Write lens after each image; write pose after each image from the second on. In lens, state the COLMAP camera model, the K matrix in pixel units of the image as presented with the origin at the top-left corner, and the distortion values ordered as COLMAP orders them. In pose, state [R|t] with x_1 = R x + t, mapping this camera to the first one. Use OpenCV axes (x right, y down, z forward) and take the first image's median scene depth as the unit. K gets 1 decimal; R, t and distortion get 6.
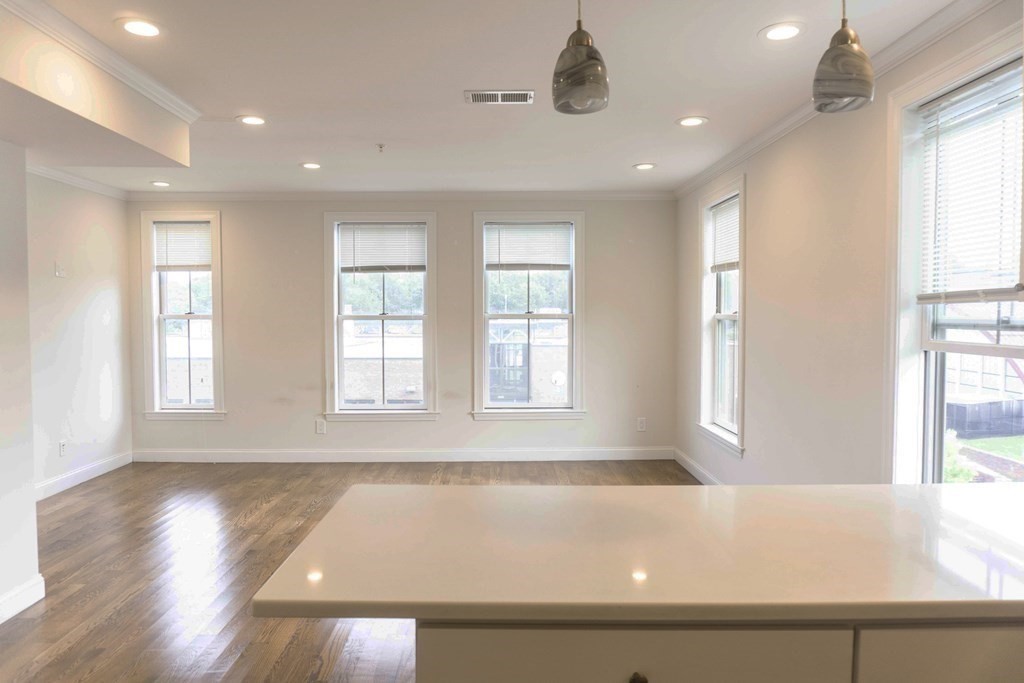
lens RADIAL K [[686.2, 0, 507.9], [0, 686.2, 341.8], [0, 0, 1]] dist [-0.007051, -0.006193]
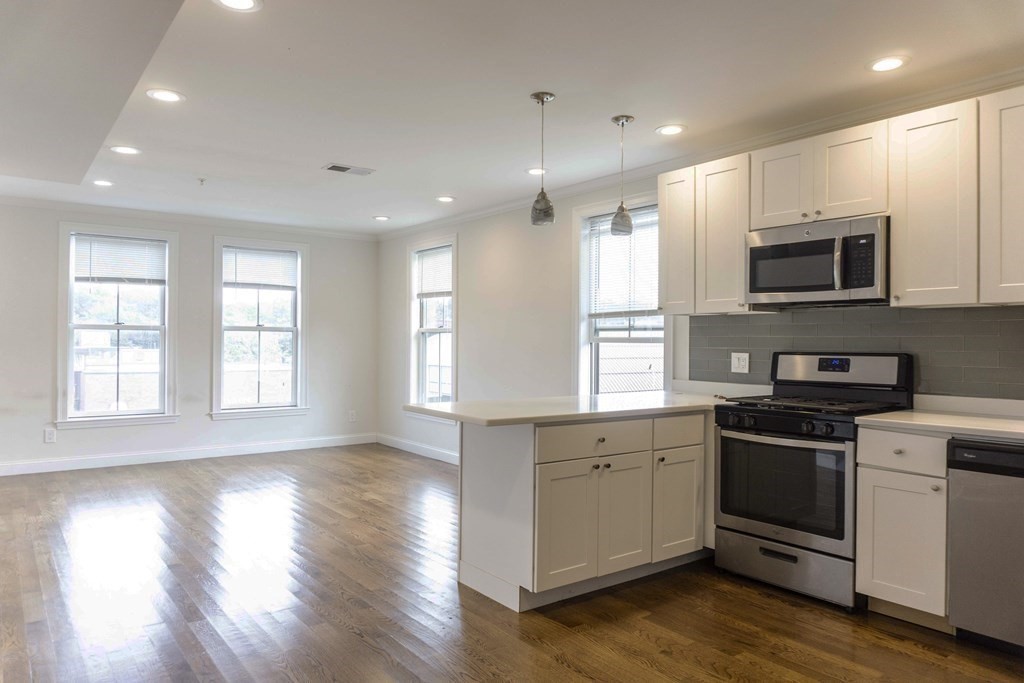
lens RADIAL K [[686.2, 0, 507.9], [0, 686.2, 341.8], [0, 0, 1]] dist [-0.007051, -0.006193]
pose [[0.808089, 0.009118, 0.588989, -0.321687], [0.014888, 0.999245, -0.035896, 0.033912], [-0.588872, 0.037776, 0.807343, -0.191450]]
